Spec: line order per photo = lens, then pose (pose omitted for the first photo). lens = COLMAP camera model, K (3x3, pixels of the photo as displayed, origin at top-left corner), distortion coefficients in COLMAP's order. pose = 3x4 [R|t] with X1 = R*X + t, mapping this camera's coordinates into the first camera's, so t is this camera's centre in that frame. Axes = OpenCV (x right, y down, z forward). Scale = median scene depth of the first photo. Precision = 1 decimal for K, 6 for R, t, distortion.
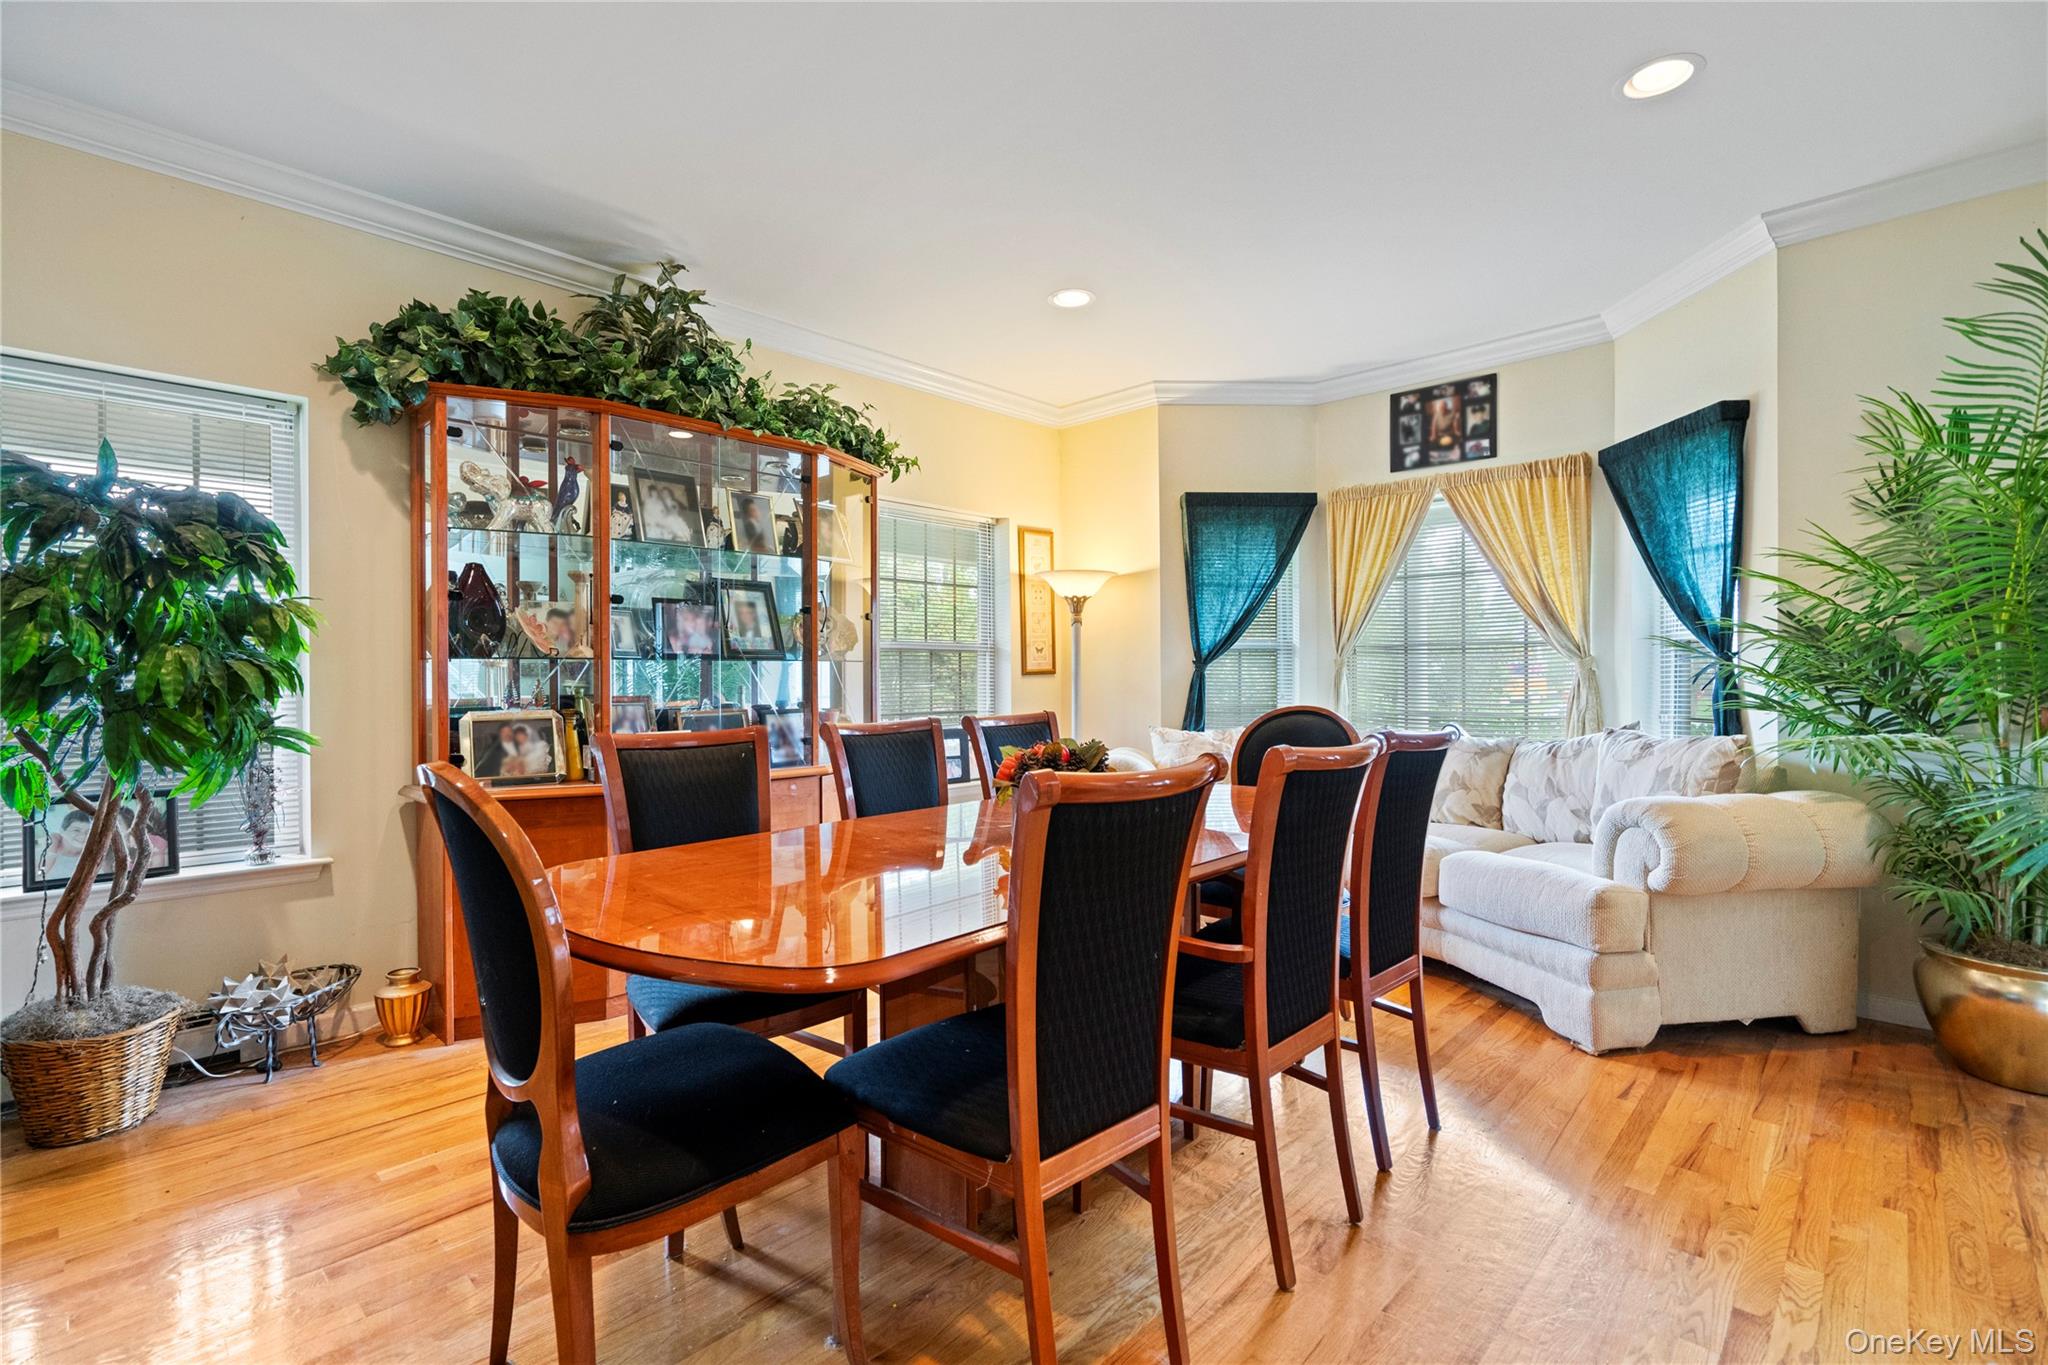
lens RADIAL K [[997.4, 0, 1019.0], [0, 997.4, 648.7], [0, 0, 1]] dist [0.000968, 0.000246]
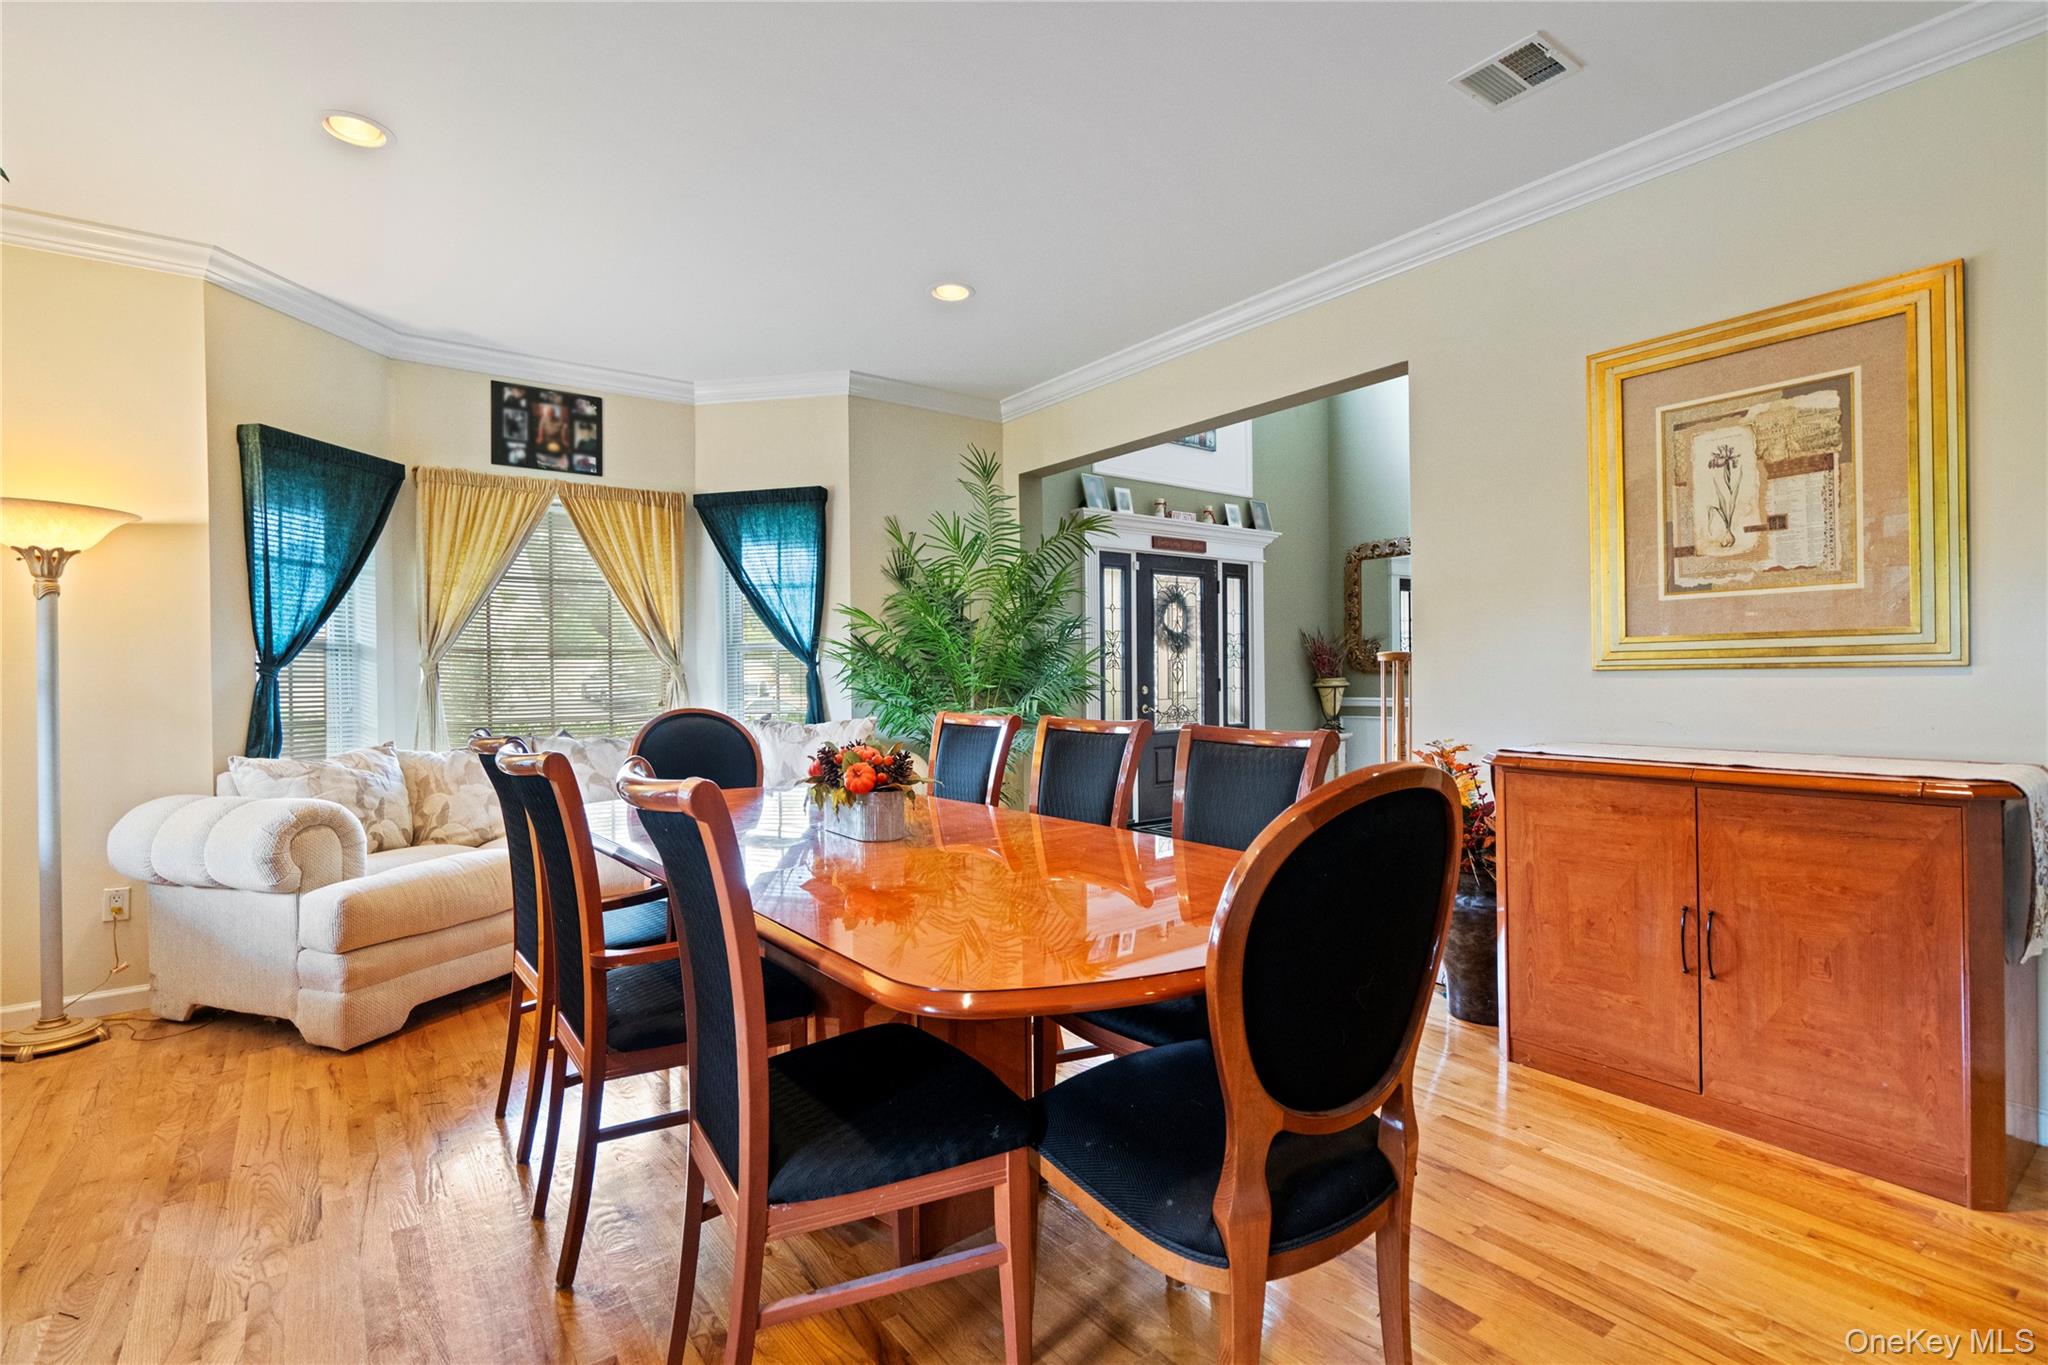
lens RADIAL K [[934.2, 0, 1007.1], [0, 934.2, 663.1], [0, 0, 1]] dist [-0.002283, 0.000263]
pose [[0.161995, 0.012060, 0.986718, -0.430930], [-0.022275, 0.999715, -0.008562, 0.008330], [-0.986540, -0.020593, 0.162217, 0.390061]]
